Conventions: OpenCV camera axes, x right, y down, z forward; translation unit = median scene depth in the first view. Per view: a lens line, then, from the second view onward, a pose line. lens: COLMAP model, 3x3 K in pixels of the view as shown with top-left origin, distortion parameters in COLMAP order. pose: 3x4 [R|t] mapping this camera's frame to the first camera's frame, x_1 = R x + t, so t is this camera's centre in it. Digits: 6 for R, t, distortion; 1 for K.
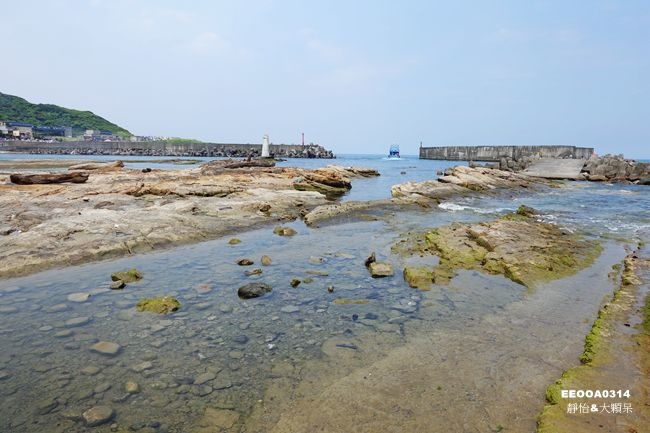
lens RADIAL K [[451.2, 0, 325.0], [0, 451.2, 216.5], [0, 0, 1]] dist [0.008579, 0.000148]
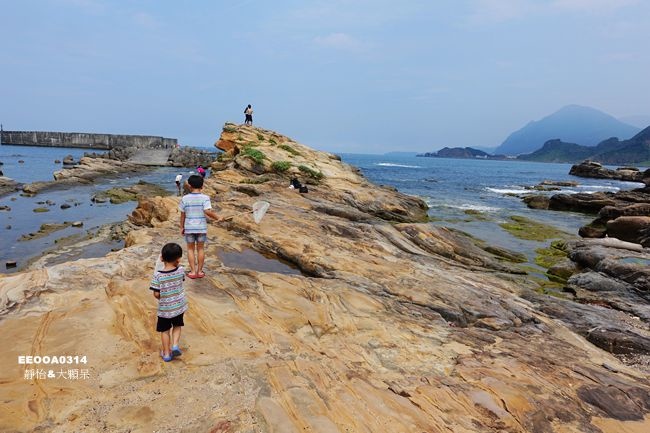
lens RADIAL K [[451.2, 0, 325.0], [0, 451.2, 216.5], [0, 0, 1]] dist [0.008579, 0.000148]
pose [[0.666913, -0.093841, 0.739203, -0.274951], [0.071385, 0.995522, 0.061976, 0.037954], [-0.741708, 0.011435, 0.670626, -0.508902]]
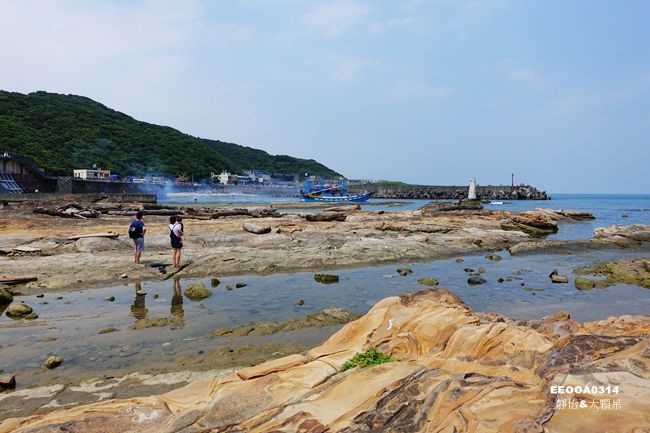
lens RADIAL K [[451.2, 0, 325.0], [0, 451.2, 216.5], [0, 0, 1]] dist [0.008579, 0.000148]
pose [[0.904181, 0.012654, -0.426962, 0.014927], [-0.051024, 0.995604, -0.078548, 0.017744], [0.424091, 0.092807, 0.900851, -0.211343]]
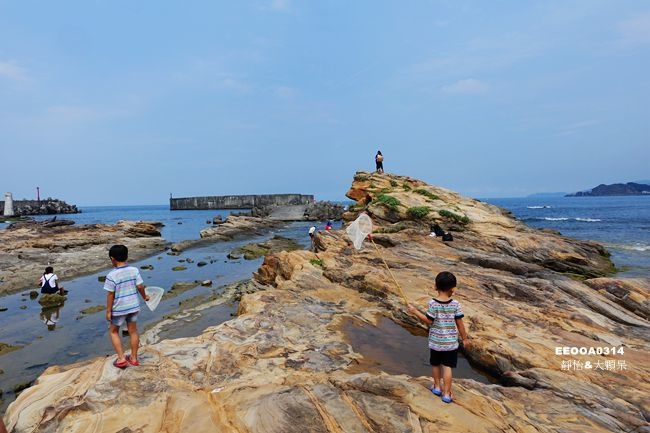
lens RADIAL K [[451.2, 0, 325.0], [0, 451.2, 216.5], [0, 0, 1]] dist [0.008579, 0.000148]
pose [[0.851044, -0.052879, 0.522425, -0.226012], [0.107989, 0.991275, -0.075583, 0.037851], [-0.513870, 0.120740, 0.849329, -0.446142]]
